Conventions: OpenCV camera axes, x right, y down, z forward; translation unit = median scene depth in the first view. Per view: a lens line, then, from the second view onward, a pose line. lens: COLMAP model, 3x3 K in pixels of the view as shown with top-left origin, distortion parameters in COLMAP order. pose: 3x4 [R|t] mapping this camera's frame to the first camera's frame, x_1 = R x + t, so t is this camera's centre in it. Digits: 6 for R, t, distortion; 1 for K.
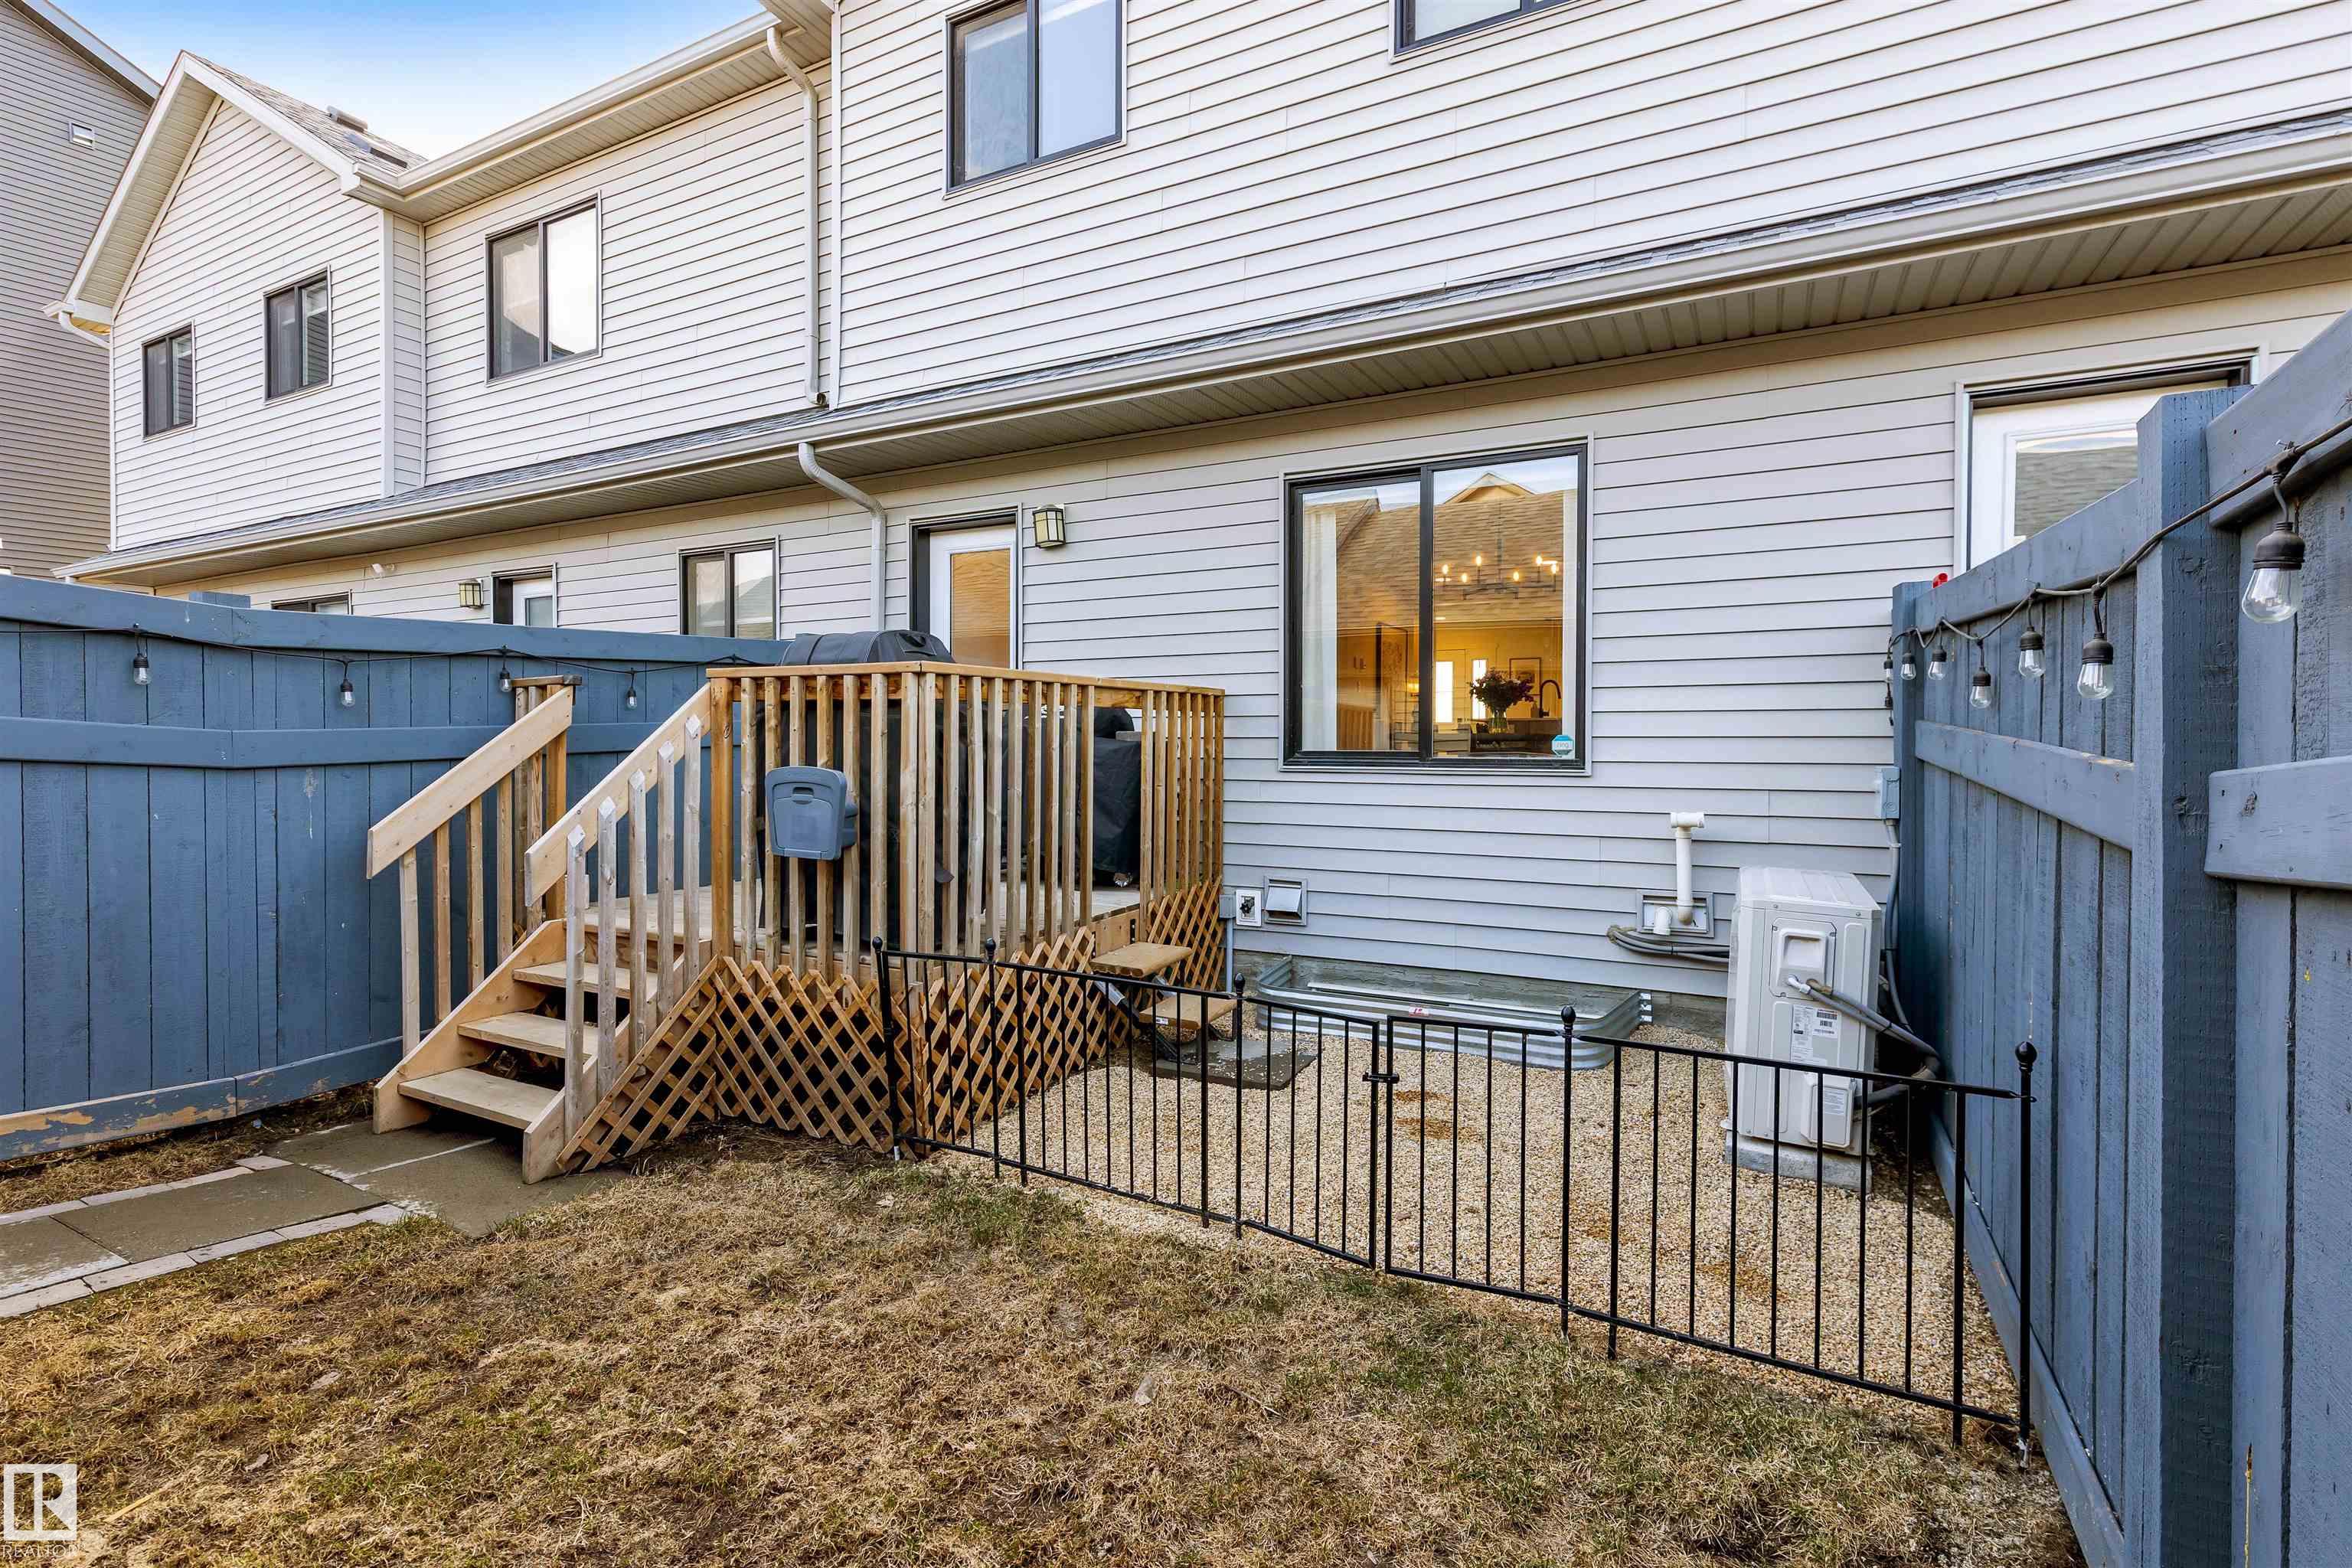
lens RADIAL K [[1068.8, 0, 1180.8], [0, 1068.8, 760.3], [0, 0, 1]] dist [-0.000117, -0.000038]
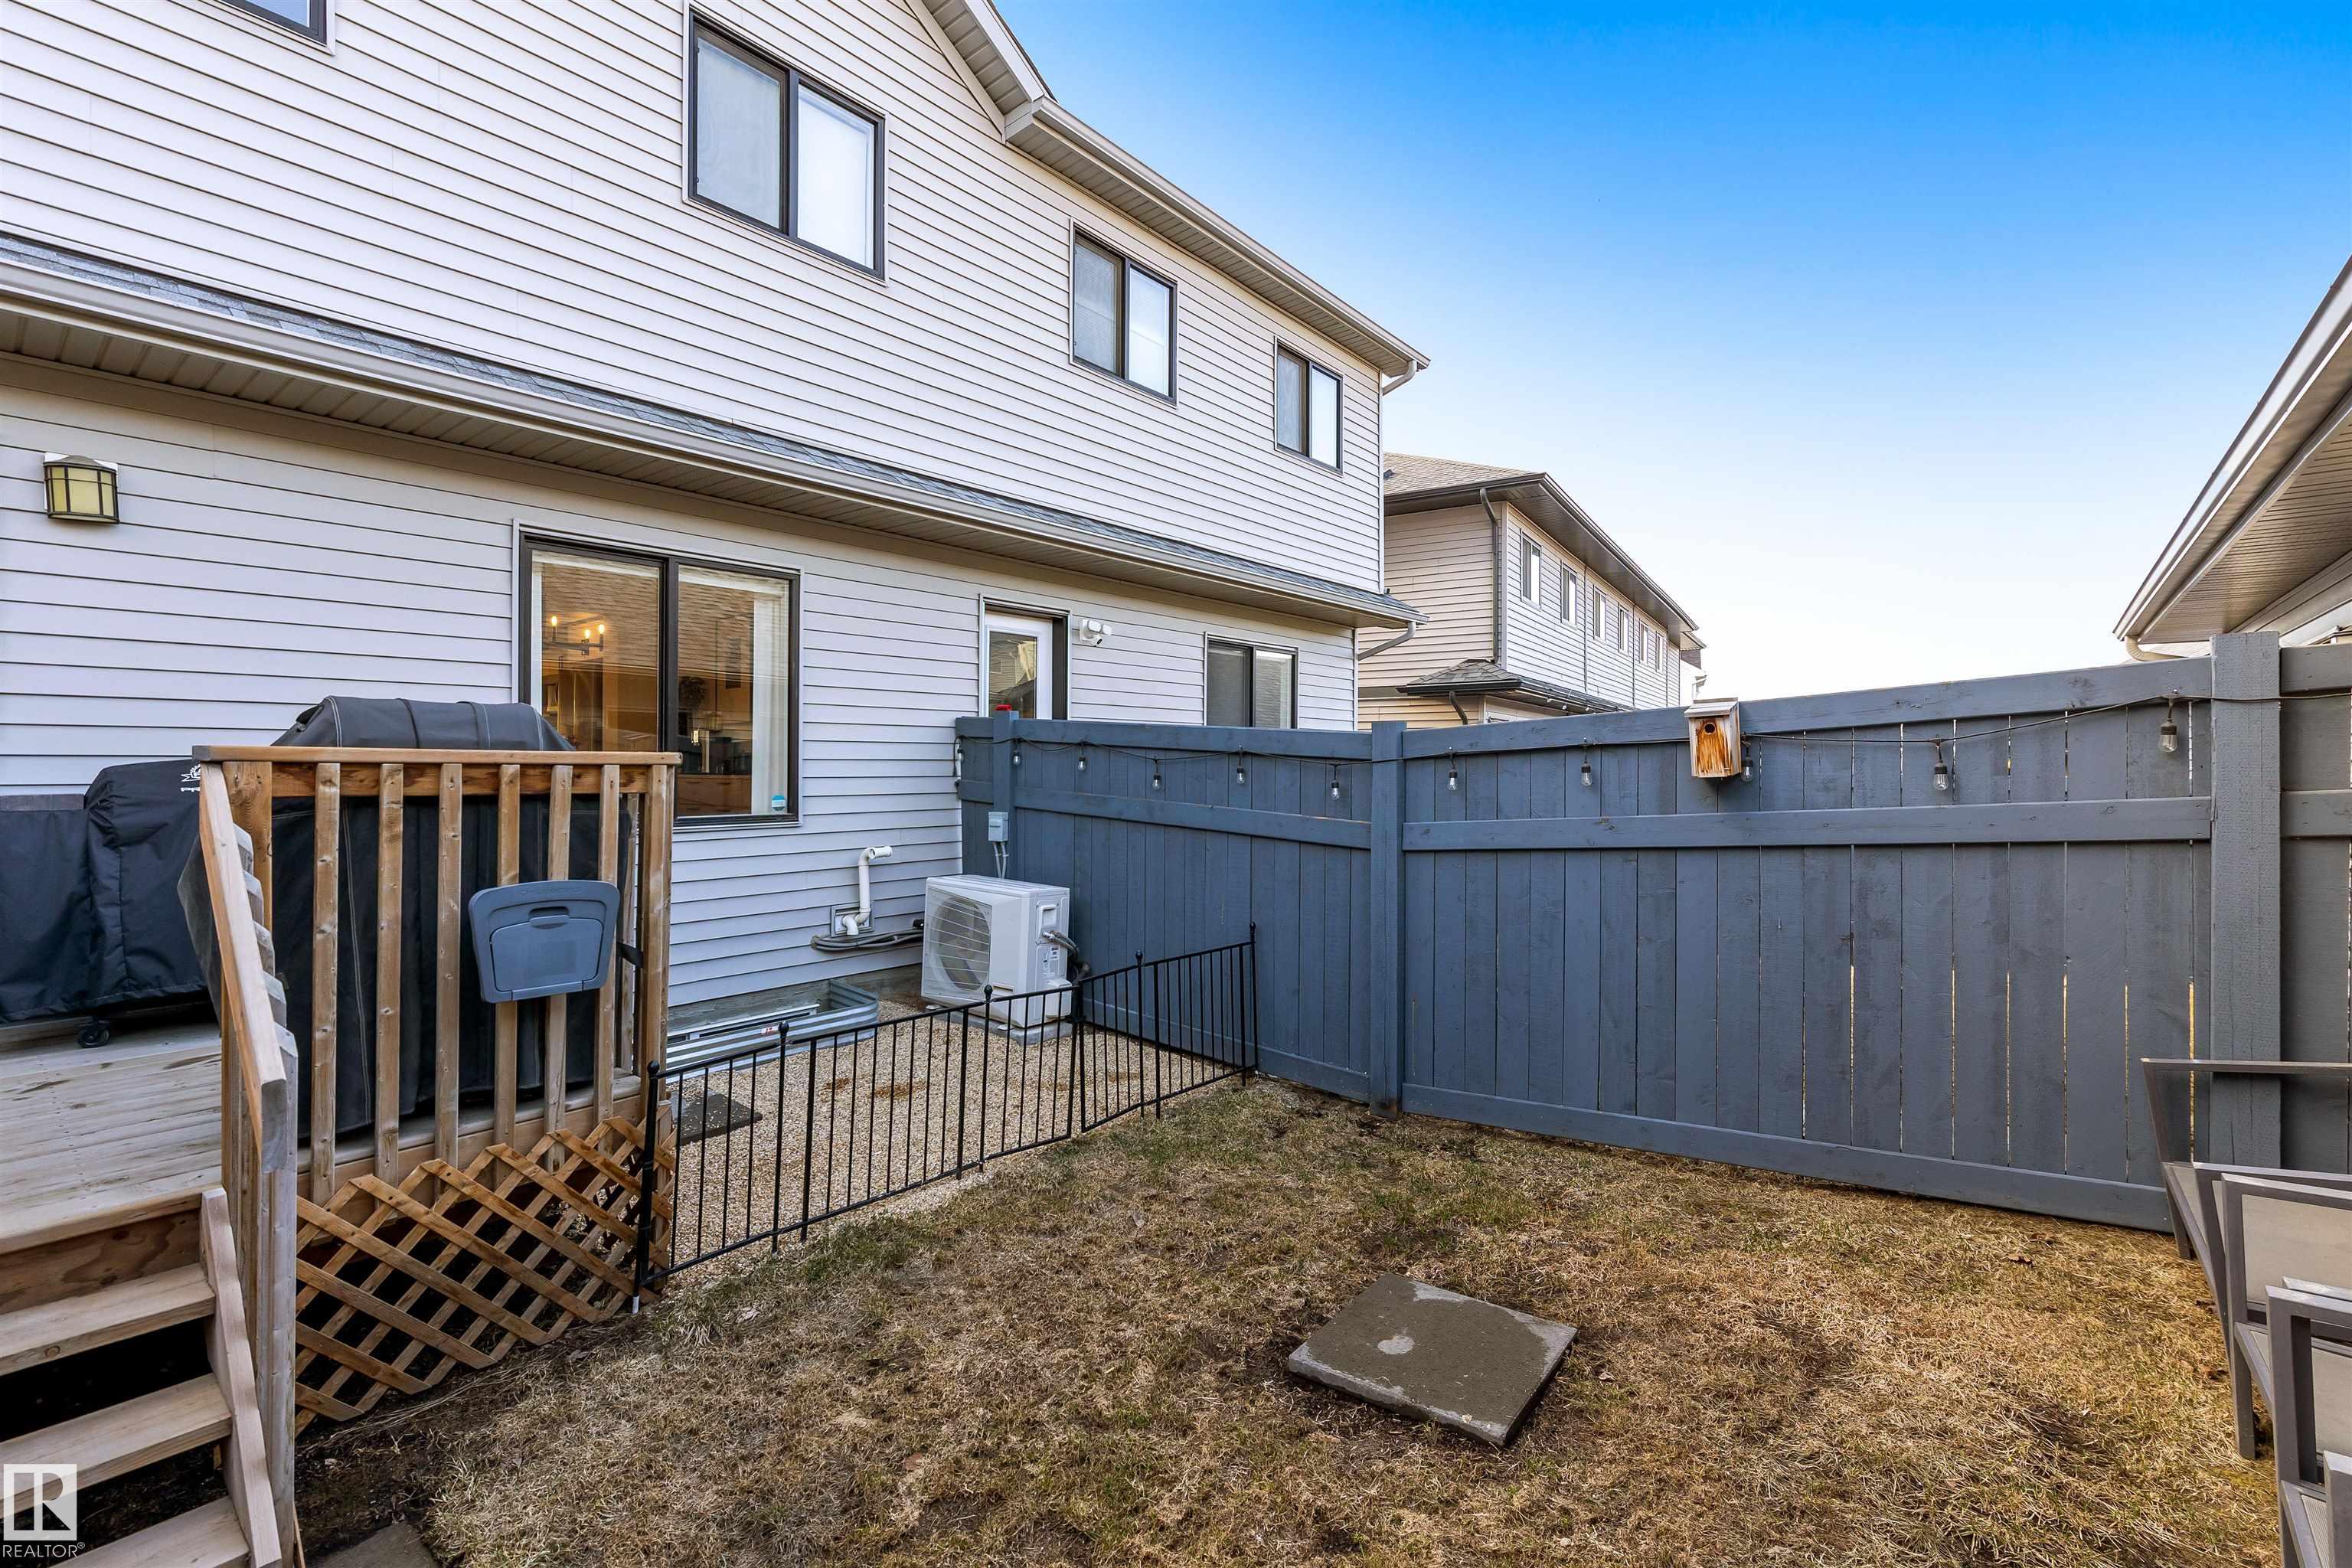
lens RADIAL K [[1007.8, 0, 1175.2], [0, 1007.8, 758.1], [0, 0, 1]] dist [-0.000671, -0.000075]
pose [[0.214027, 0.003220, 0.976822, -0.940684], [0.010282, 0.999932, -0.005549, -0.073544], [-0.976774, 0.011232, 0.213980, 0.357735]]
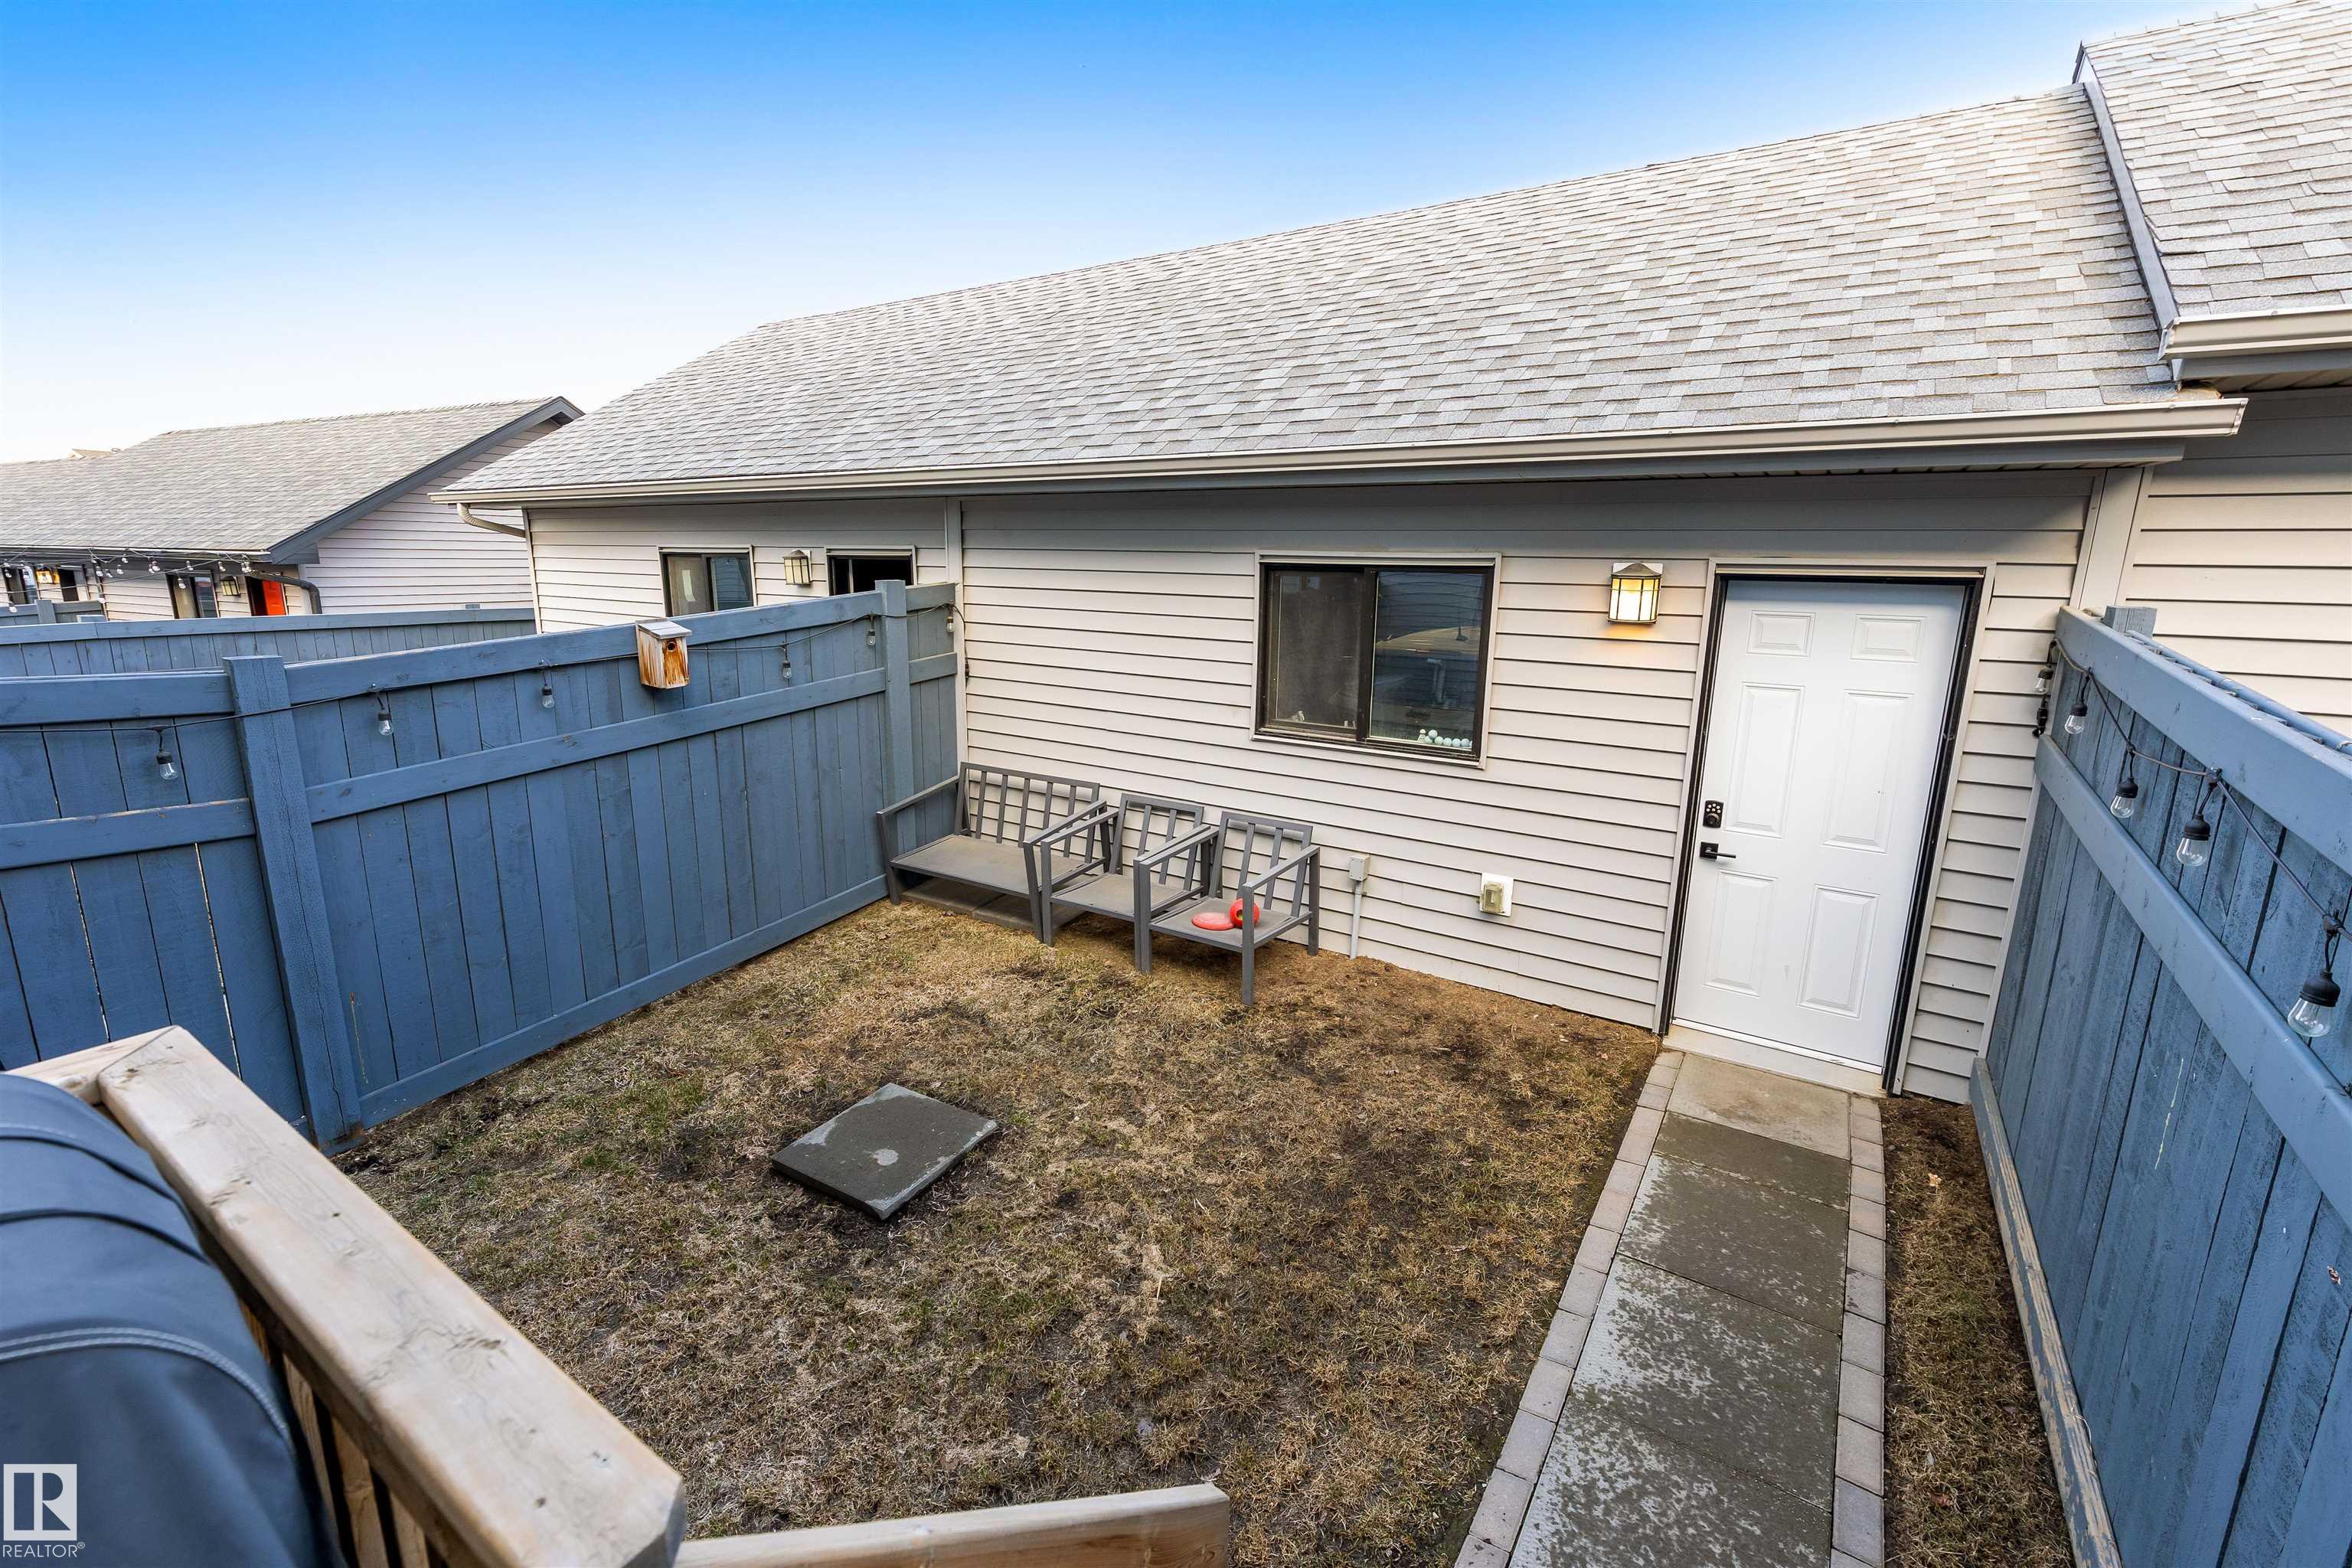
lens RADIAL K [[1007.8, 0, 1175.2], [0, 1007.8, 758.1], [0, 0, 1]] dist [-0.000671, -0.000075]
pose [[-0.994600, -0.035659, 0.097462, -0.568742], [-0.013608, 0.975818, 0.218160, -0.241725], [-0.102885, 0.215656, -0.971034, 1.171213]]
